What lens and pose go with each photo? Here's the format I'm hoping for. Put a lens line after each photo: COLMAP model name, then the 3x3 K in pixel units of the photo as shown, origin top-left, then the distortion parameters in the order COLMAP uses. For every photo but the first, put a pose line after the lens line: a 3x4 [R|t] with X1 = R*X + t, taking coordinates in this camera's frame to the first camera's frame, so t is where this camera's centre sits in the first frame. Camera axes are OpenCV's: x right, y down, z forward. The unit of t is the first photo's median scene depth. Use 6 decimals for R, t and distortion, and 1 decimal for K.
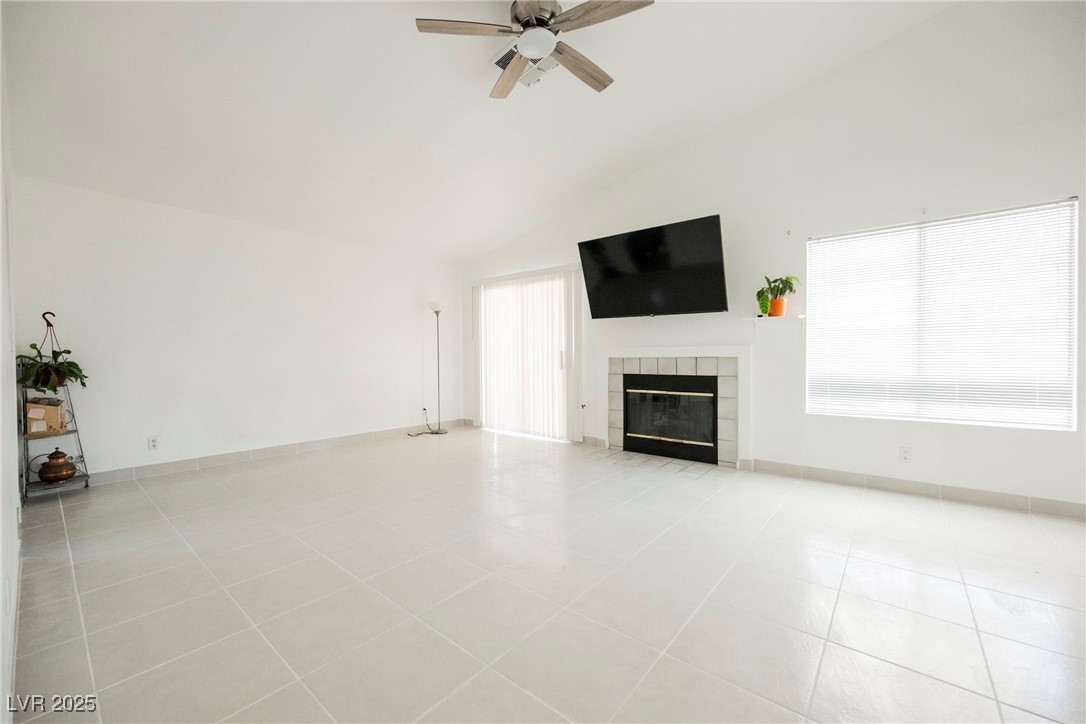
lens RADIAL K [[421.0, 0, 544.2], [0, 421.0, 361.7], [0, 0, 1]] dist [-0.001242, -0.000076]
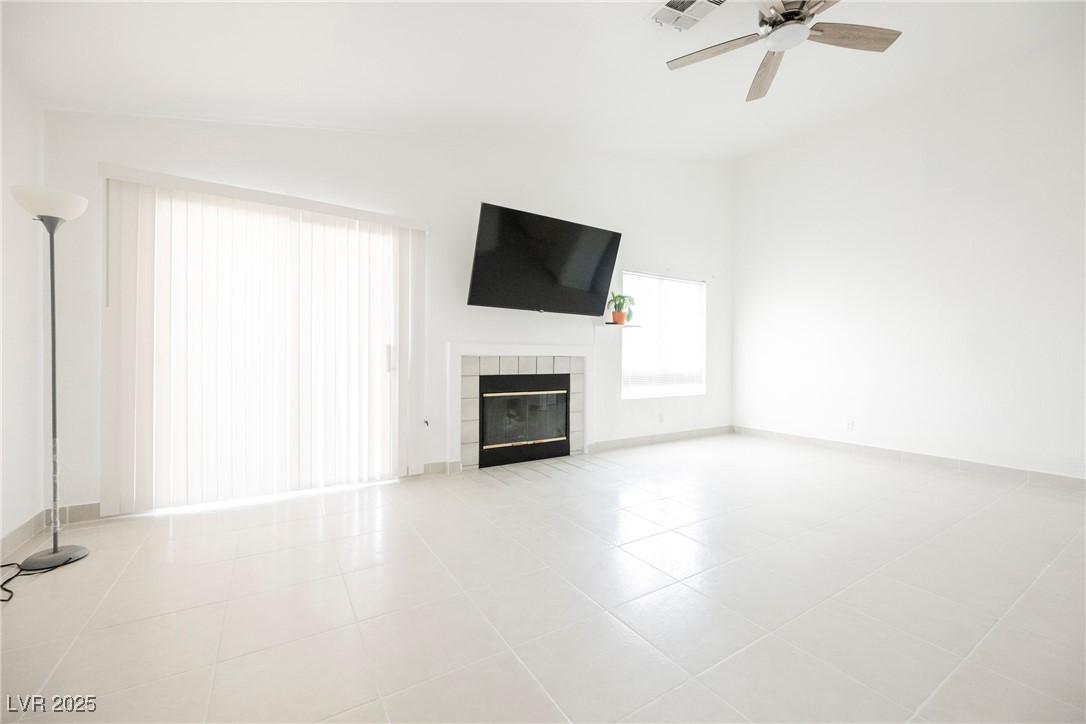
lens RADIAL K [[432.5, 0, 539.2], [0, 432.5, 359.6], [0, 0, 1]] dist [0.000192, -0.000079]
pose [[0.314999, 0.005938, 0.949073, -0.599038], [0.002671, 0.999971, -0.007143, 0.004513], [-0.949088, 0.004785, 0.314974, 0.640824]]
